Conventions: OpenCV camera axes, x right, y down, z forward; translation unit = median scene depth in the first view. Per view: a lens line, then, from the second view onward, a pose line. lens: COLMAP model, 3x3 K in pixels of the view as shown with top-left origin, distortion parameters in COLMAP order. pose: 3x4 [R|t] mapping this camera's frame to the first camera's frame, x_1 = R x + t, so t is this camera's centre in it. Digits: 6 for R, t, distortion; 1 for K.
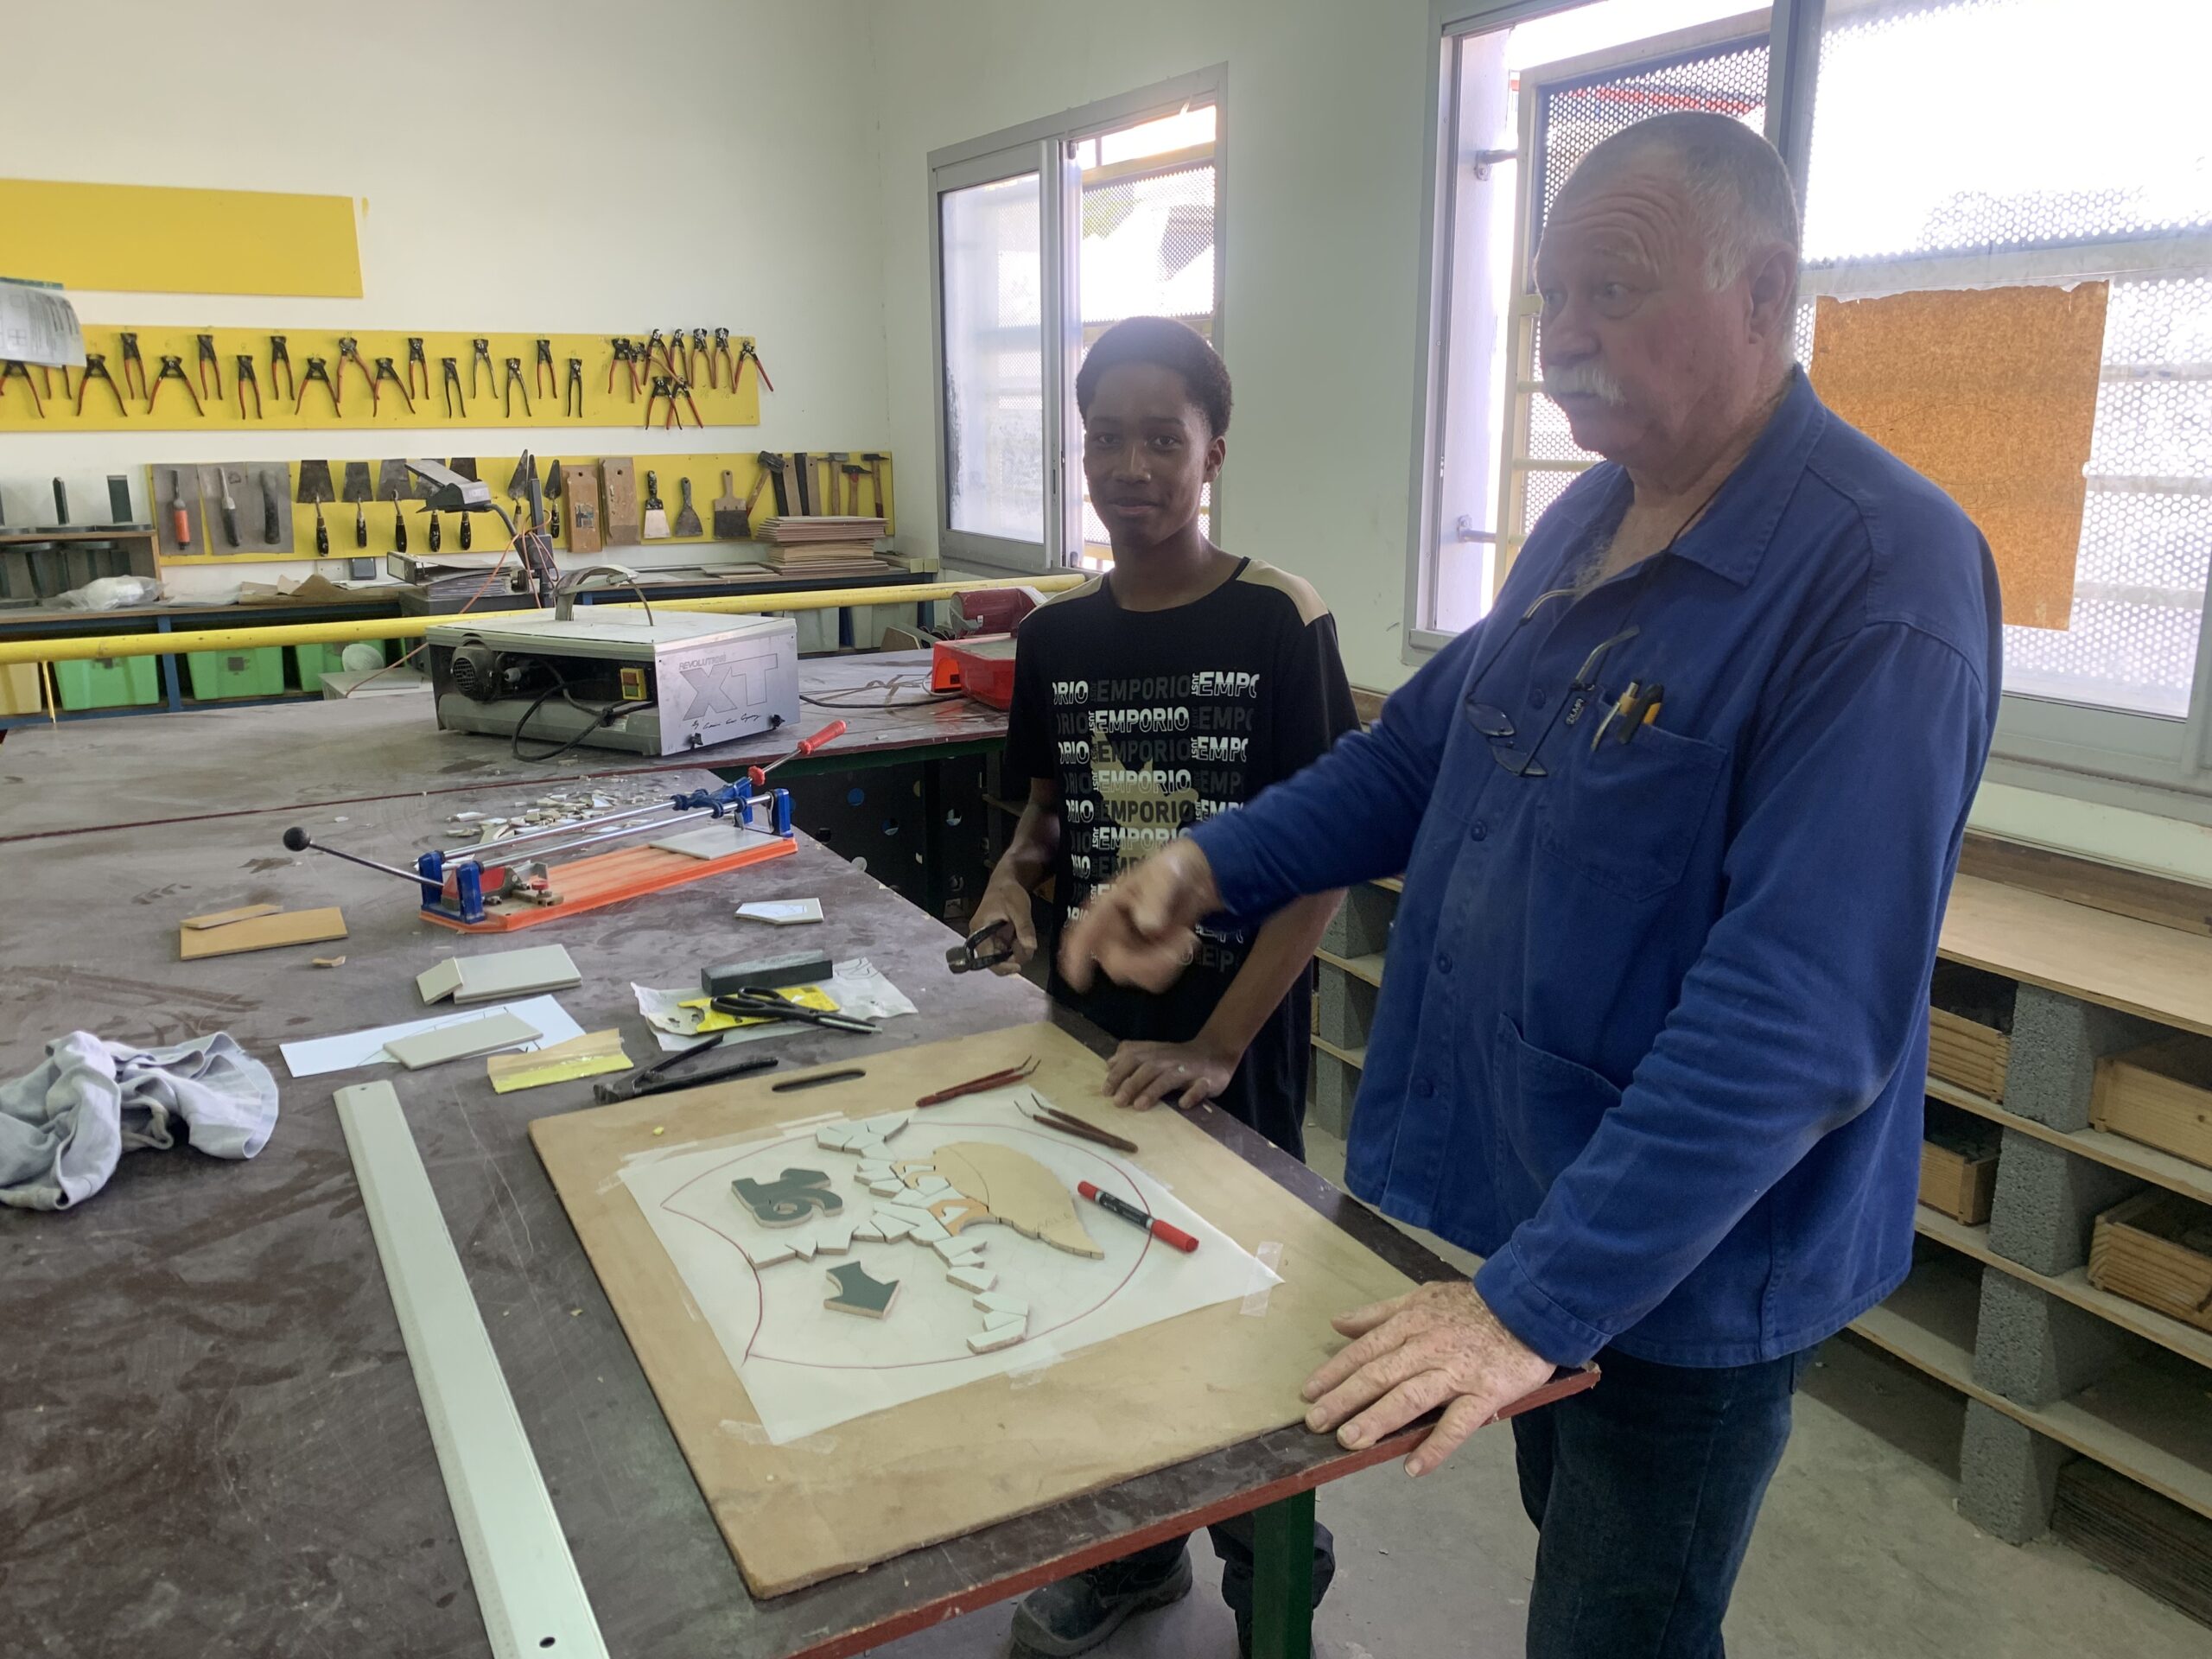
lens RADIAL K [[1702.6, 0, 1114.8], [0, 1702.6, 789.9], [0, 0, 1]] dist [0.061067, -0.074335]
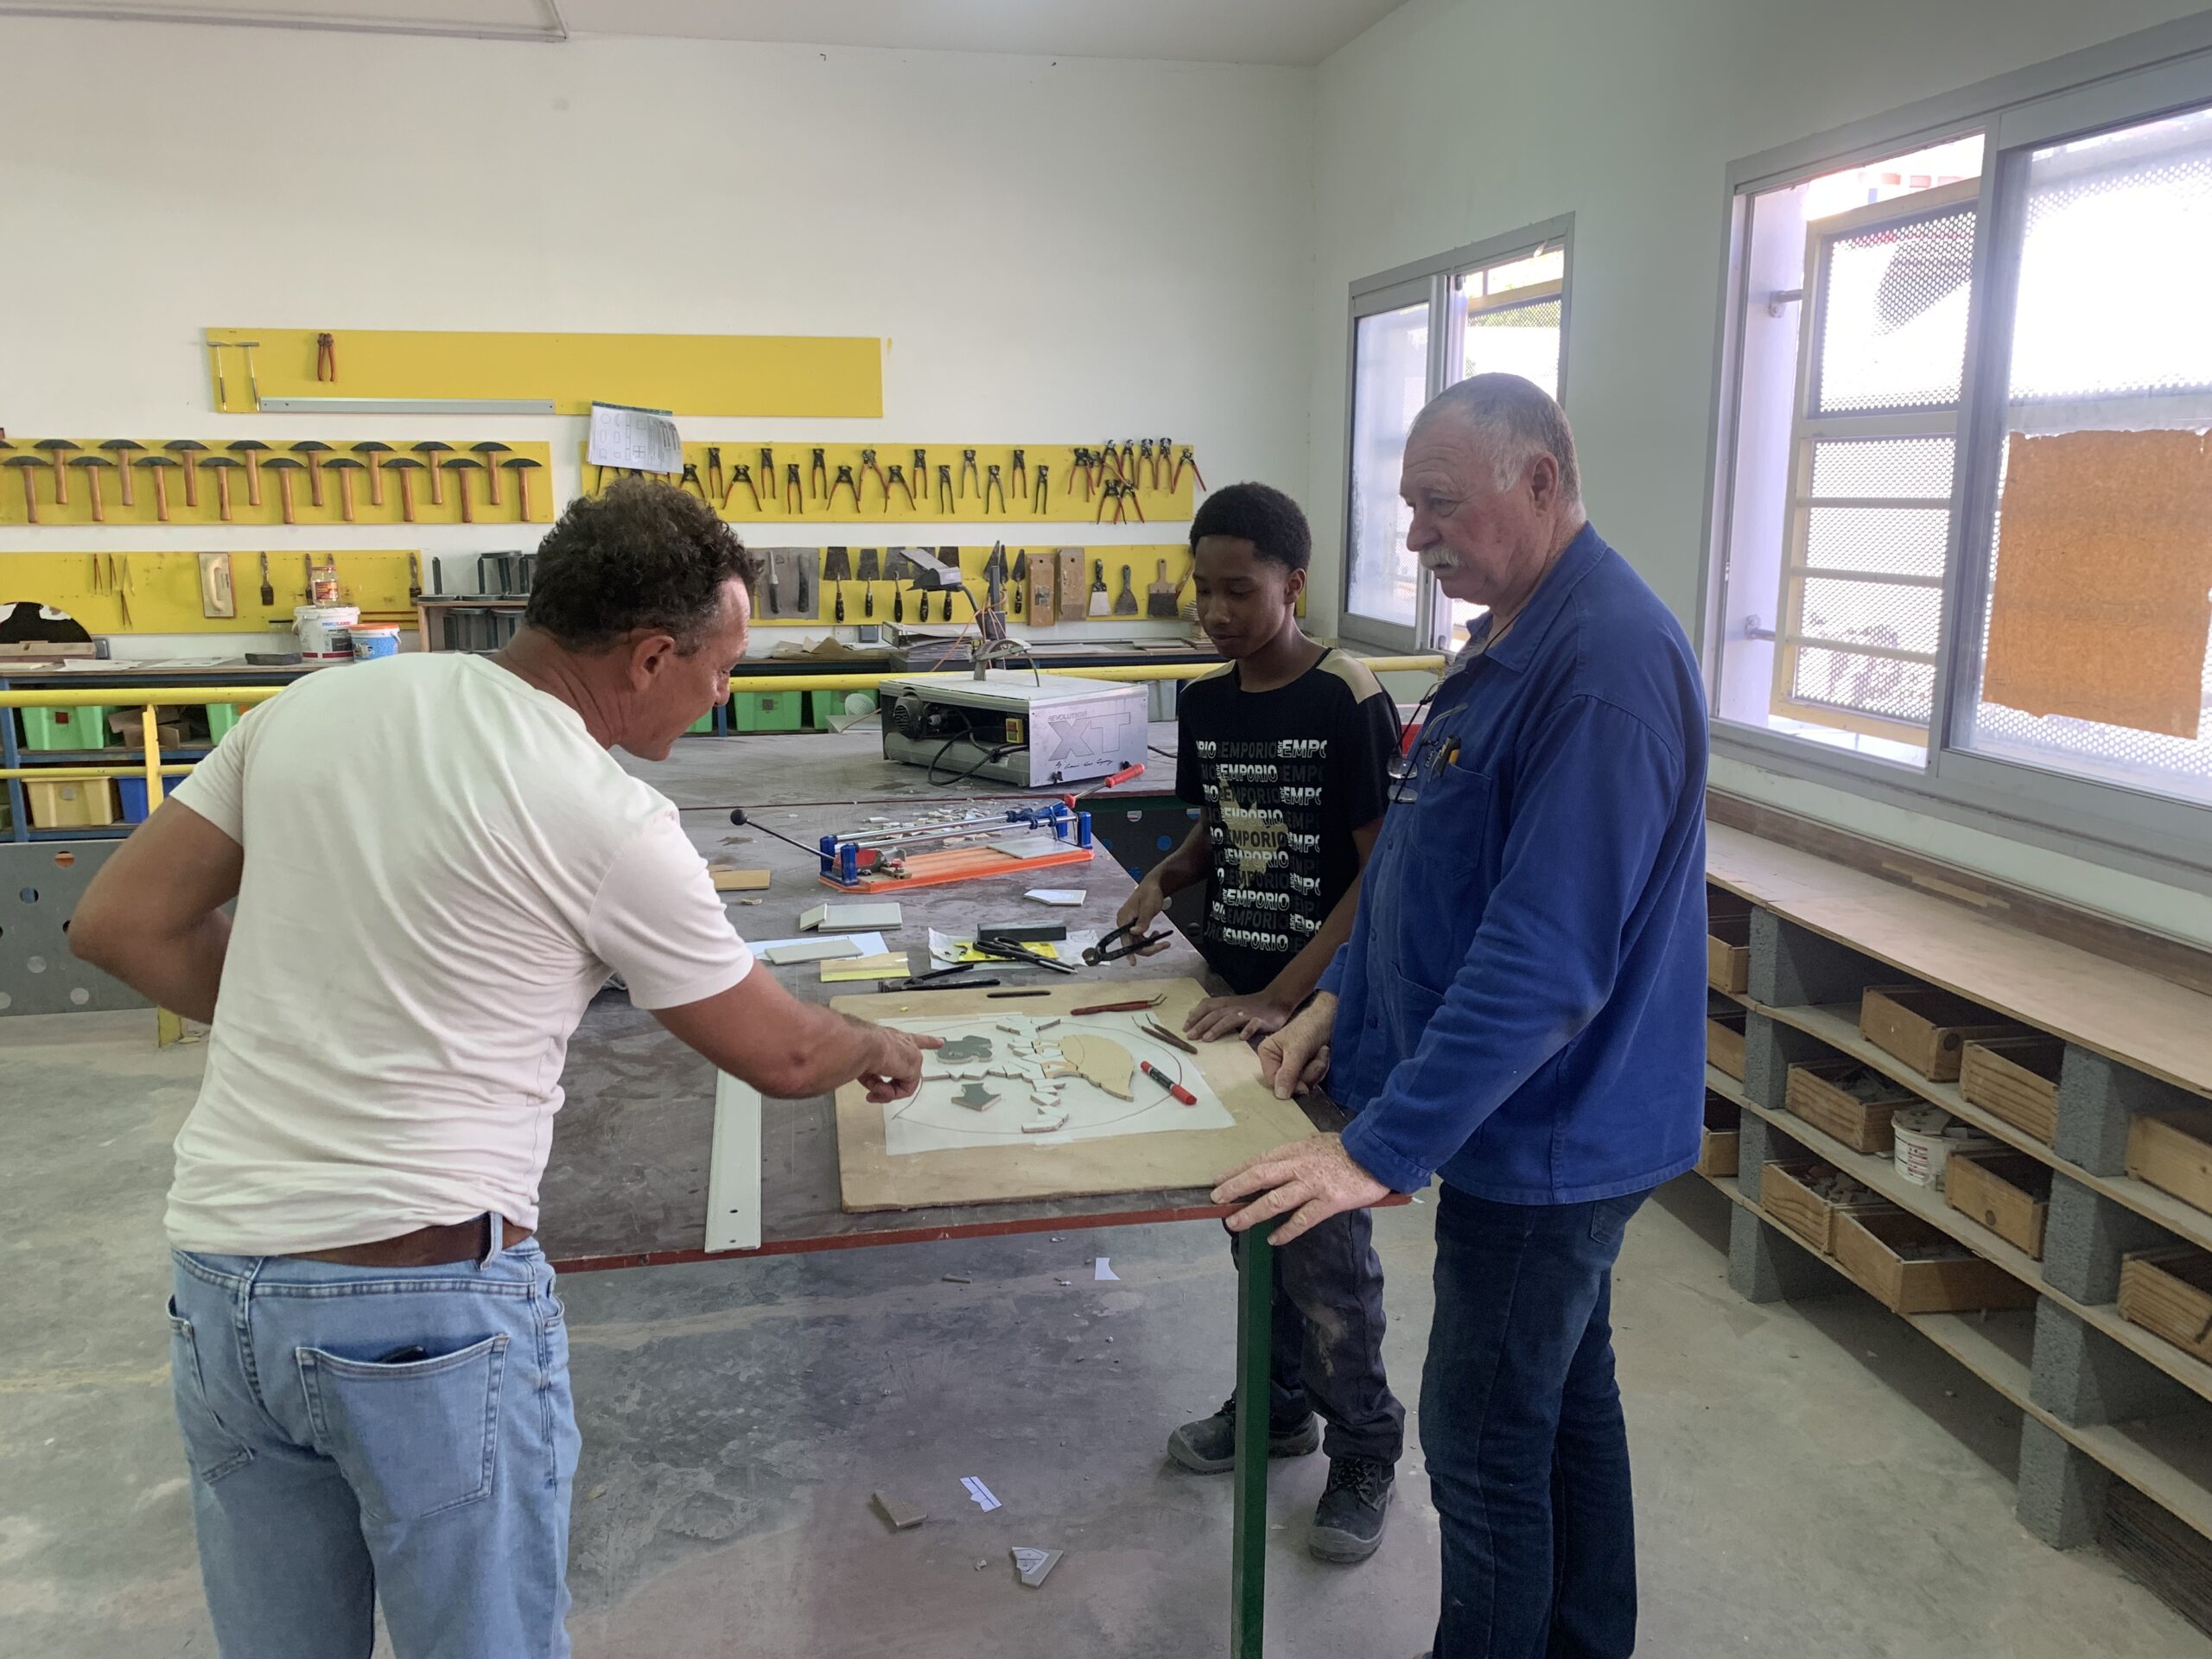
lens RADIAL K [[1702.6, 0, 1095.7], [0, 1702.6, 811.2], [0, 0, 1]] dist [0.061067, -0.074335]
pose [[0.950100, 0.063955, -0.305320, 0.233201], [-0.073872, 0.997046, -0.021025, 0.029067], [0.303073, 0.042530, 0.952018, -0.266666]]
